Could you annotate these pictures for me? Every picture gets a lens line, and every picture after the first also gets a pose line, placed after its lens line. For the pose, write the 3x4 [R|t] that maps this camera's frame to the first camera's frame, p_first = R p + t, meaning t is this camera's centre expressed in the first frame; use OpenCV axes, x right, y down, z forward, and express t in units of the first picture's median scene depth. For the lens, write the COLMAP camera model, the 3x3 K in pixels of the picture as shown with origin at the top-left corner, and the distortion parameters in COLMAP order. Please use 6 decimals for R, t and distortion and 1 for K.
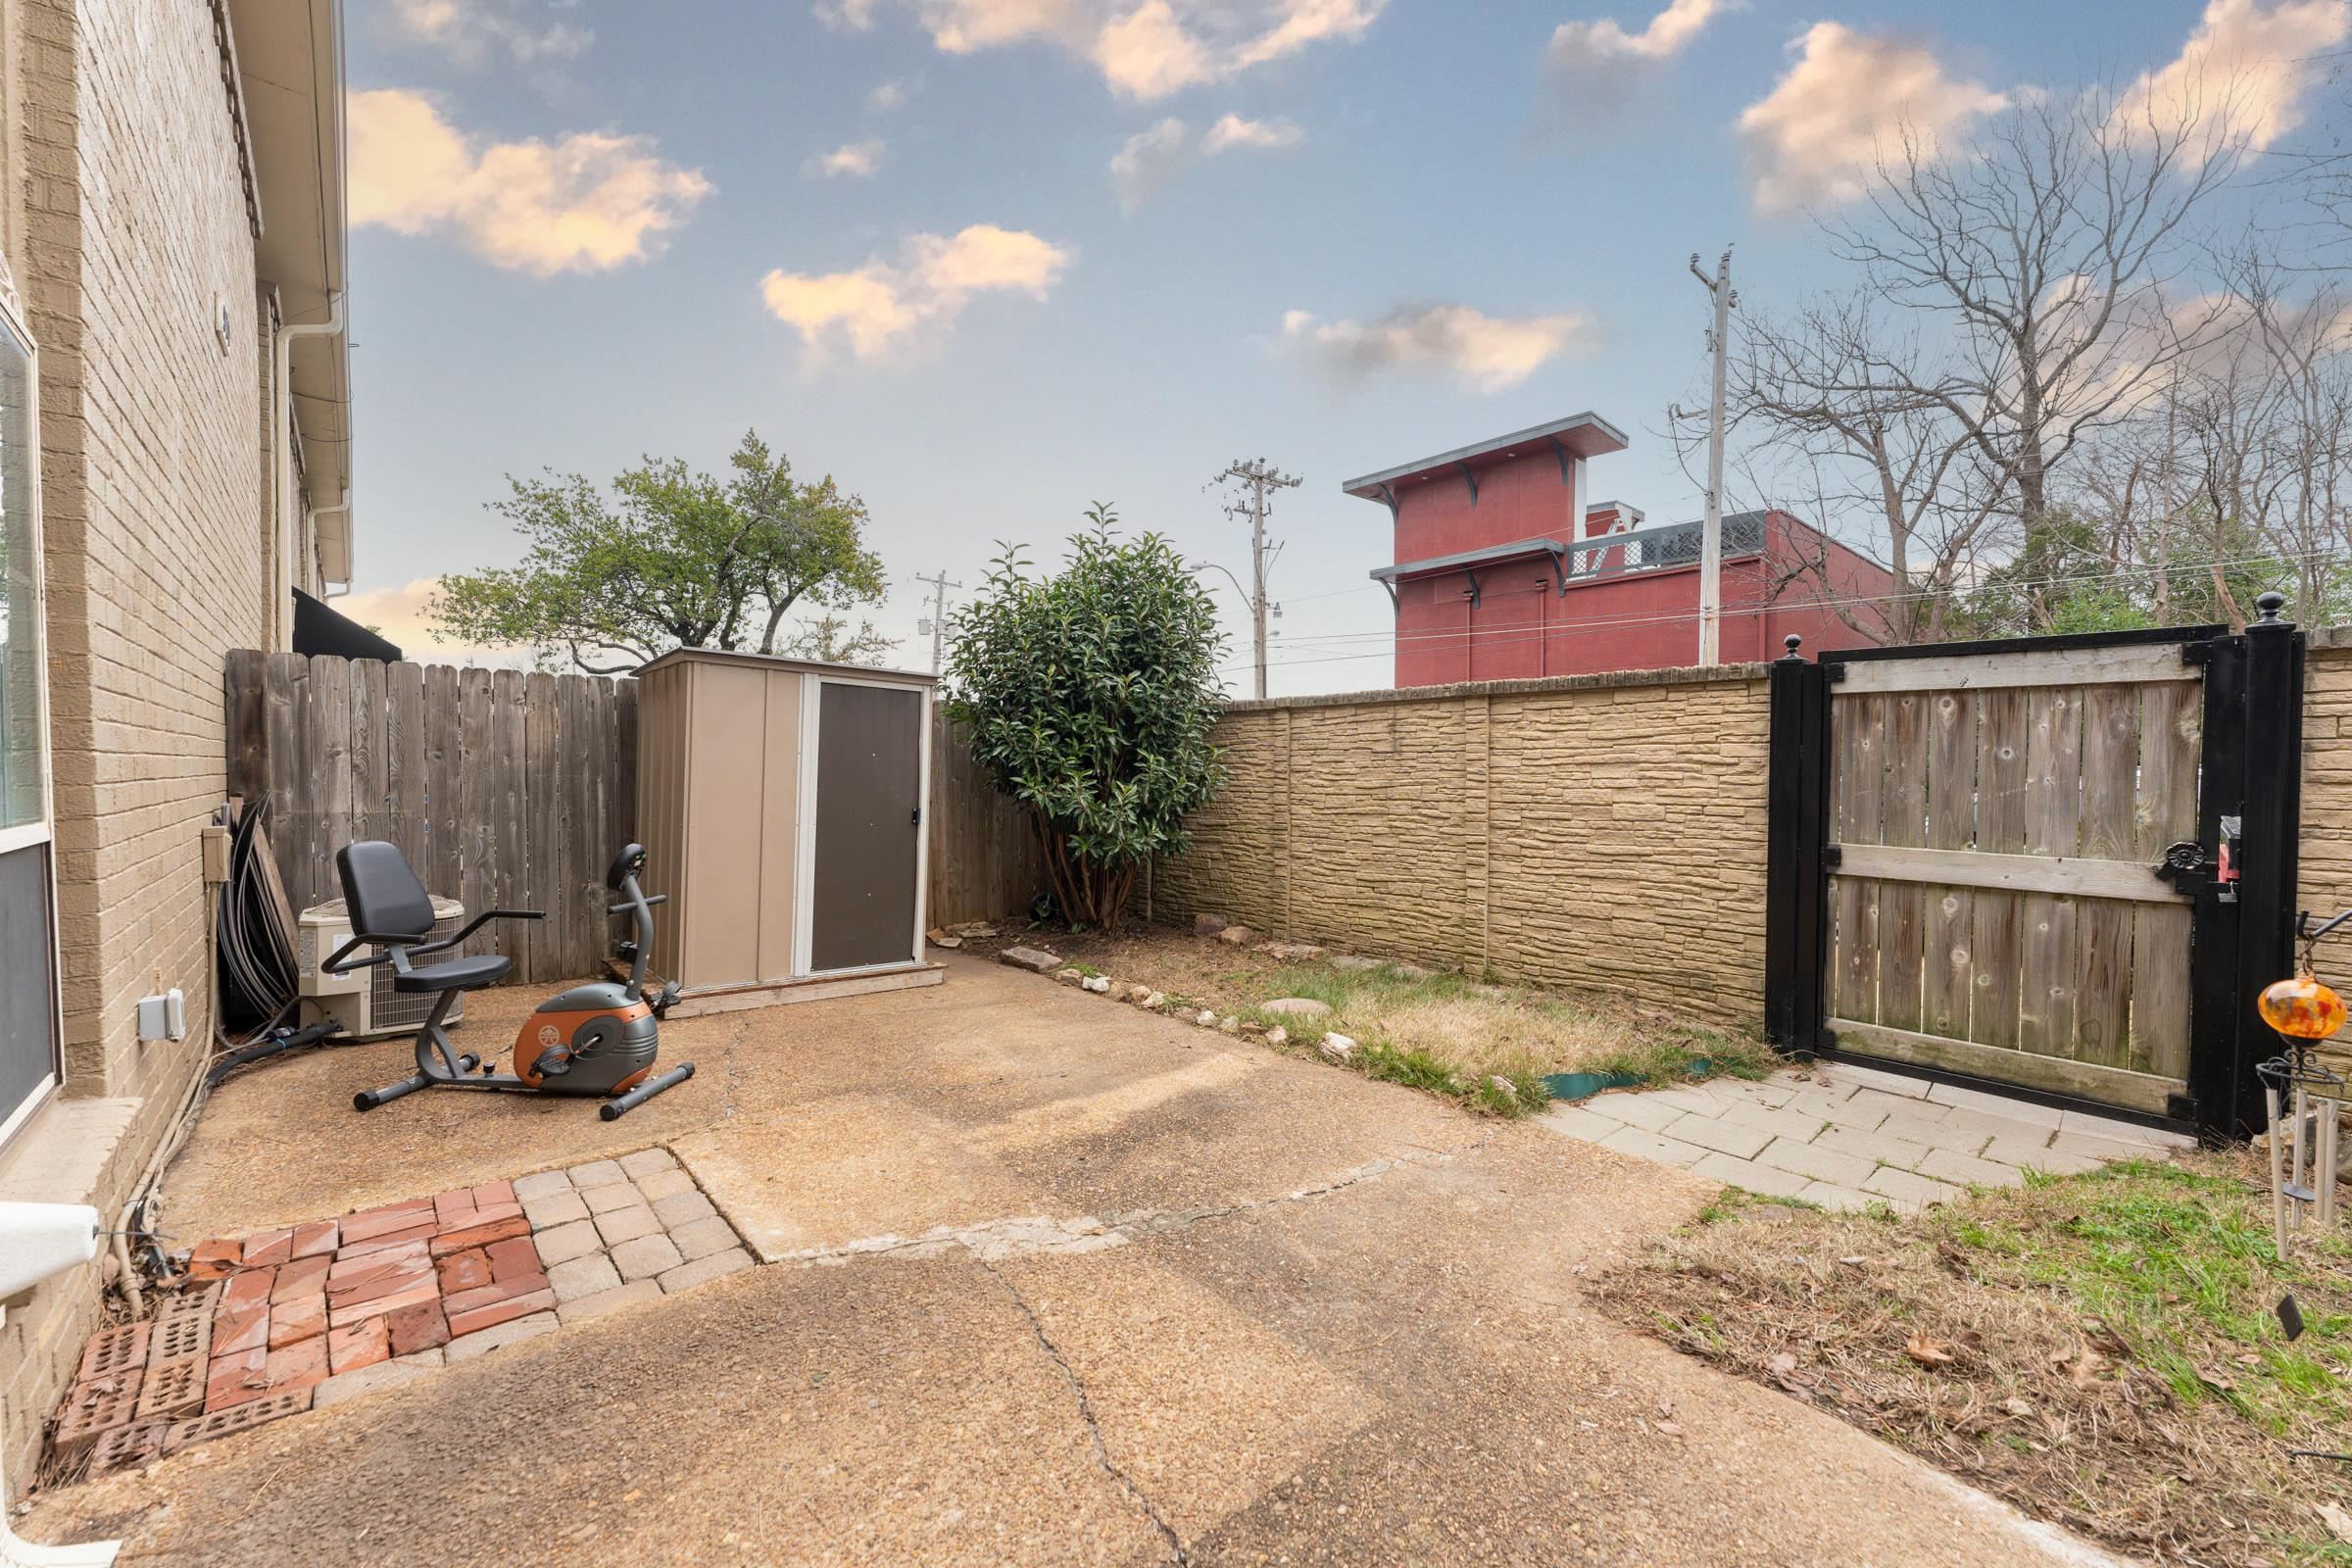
lens RADIAL K [[930.0, 0, 1174.5], [0, 930.0, 787.6], [0, 0, 1]] dist [0.001724, -0.000885]
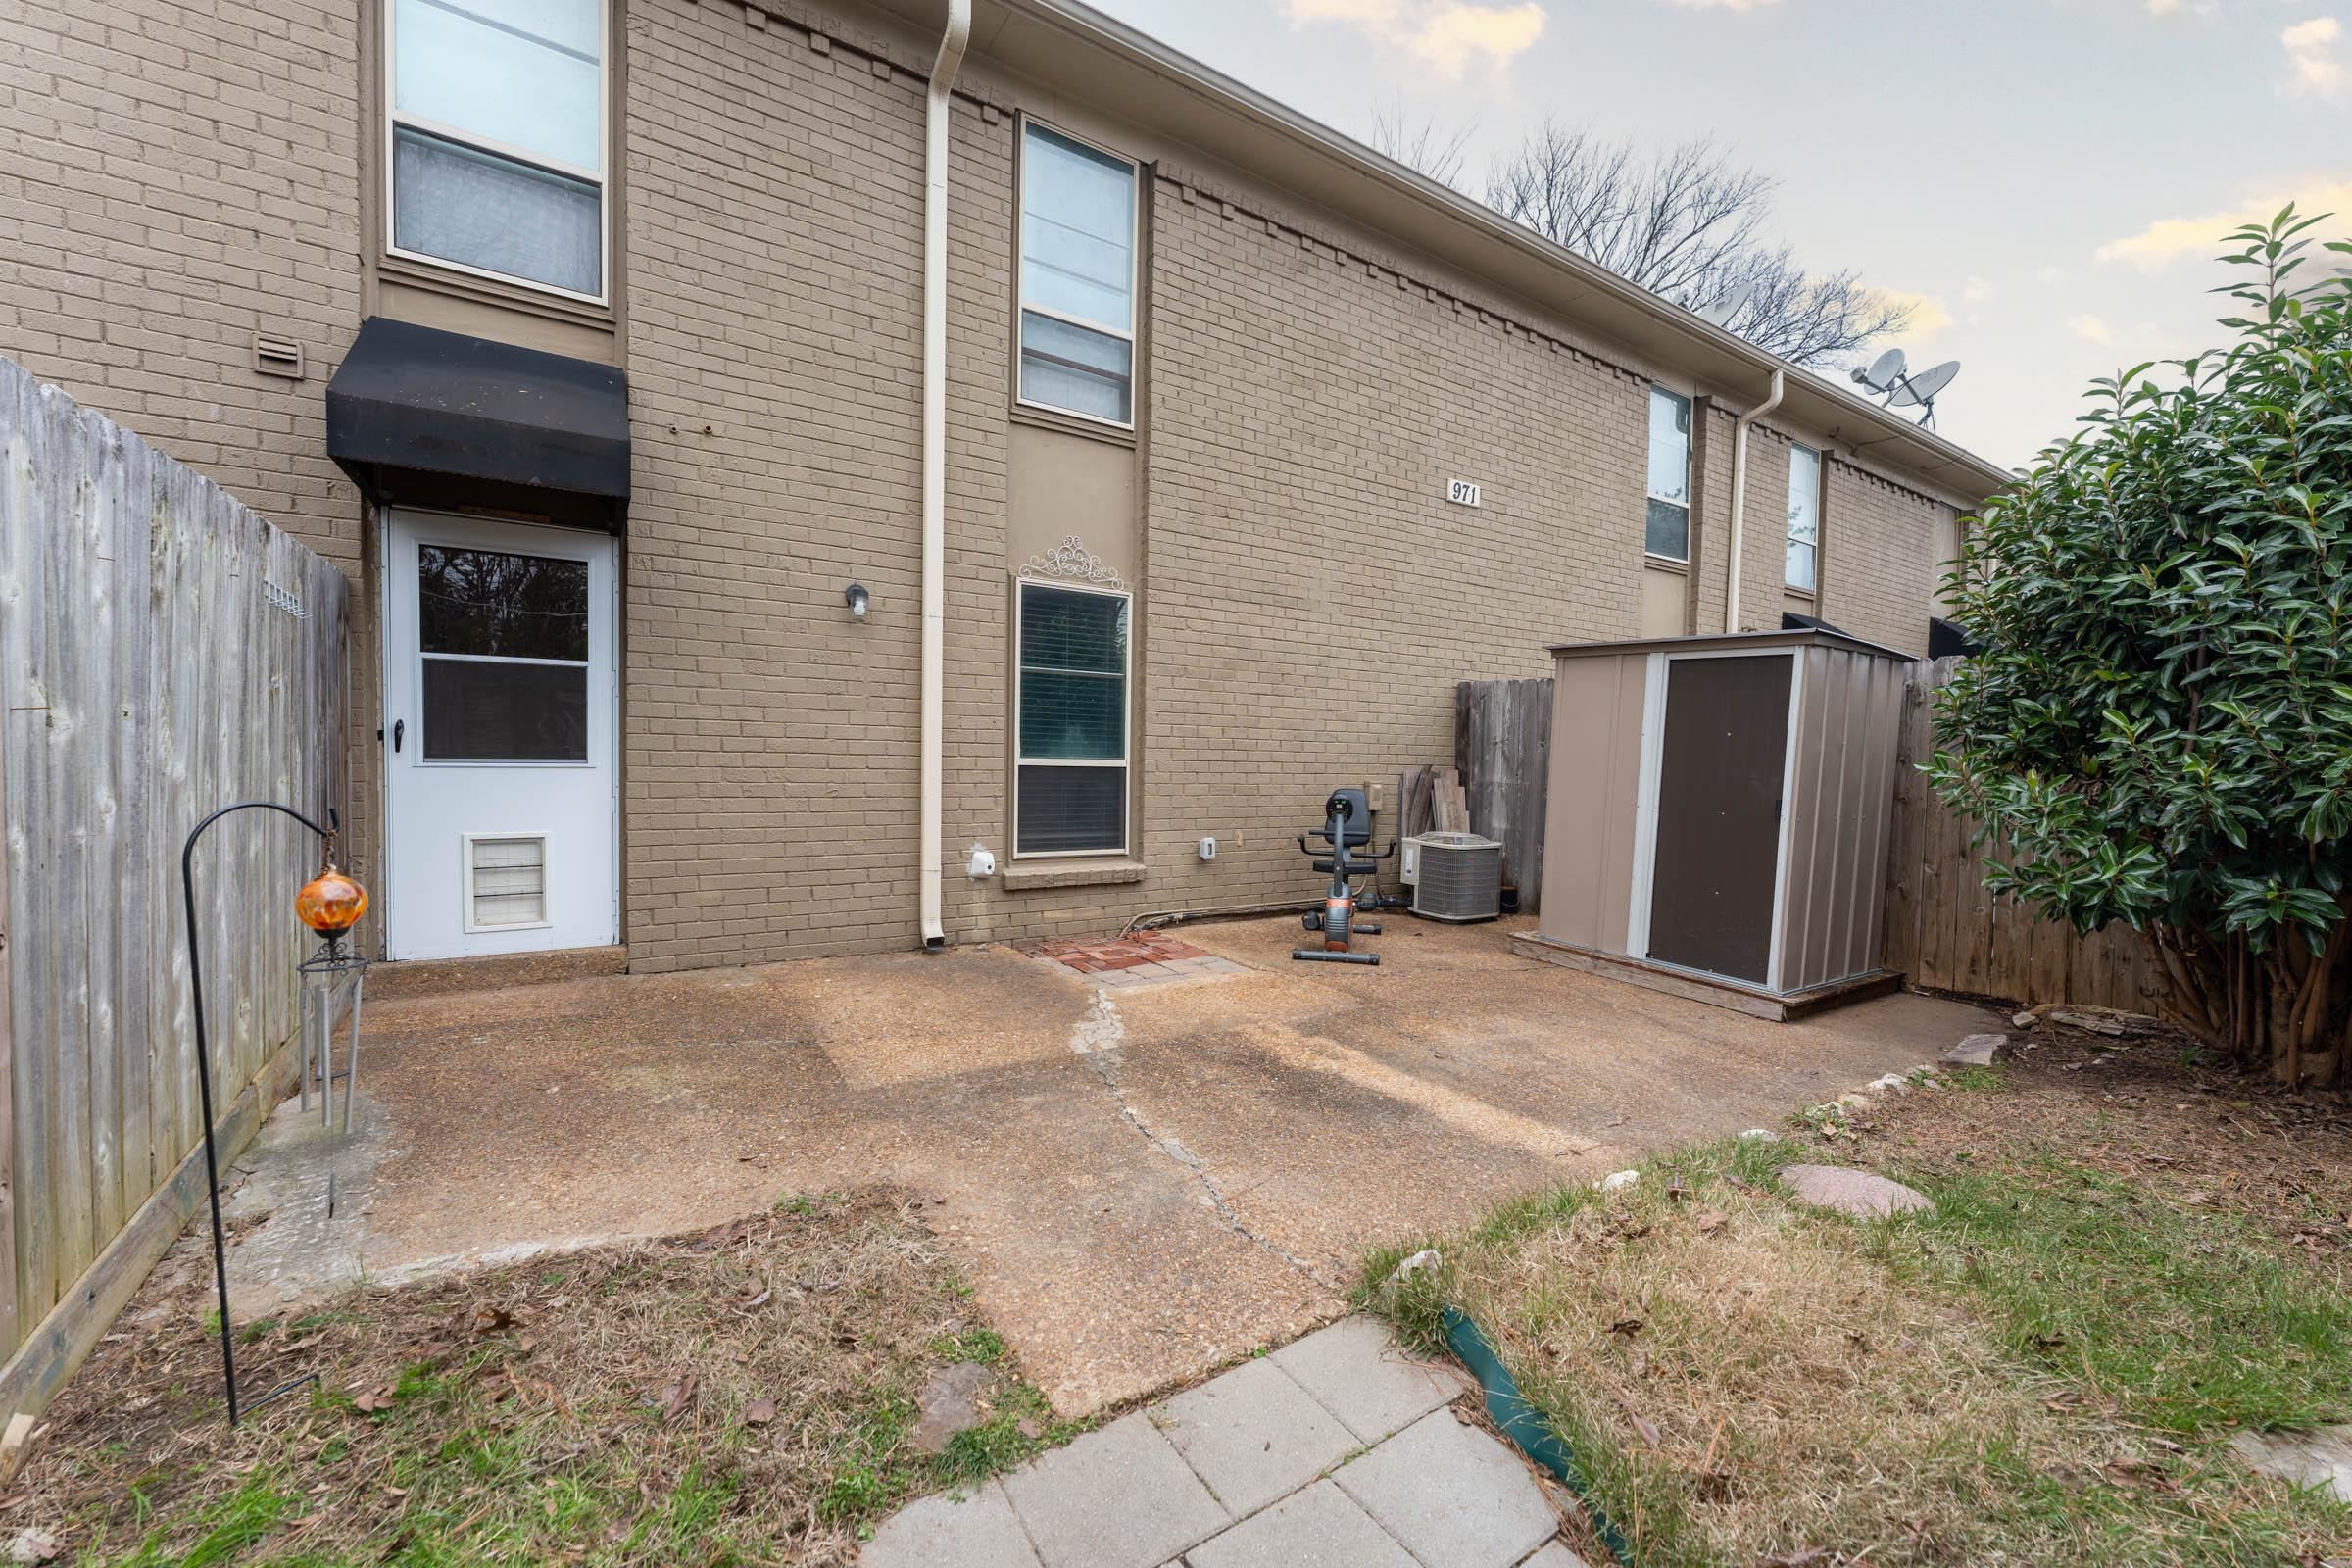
lens RADIAL K [[930.0, 0, 1176.6], [0, 930.0, 798.7], [0, 0, 1]] dist [0.001724, -0.000885]
pose [[-0.147611, 0.036388, -0.988376, 1.060786], [-0.043527, 0.998116, 0.043247, 0.016795], [0.988087, 0.049405, -0.145749, 1.057790]]
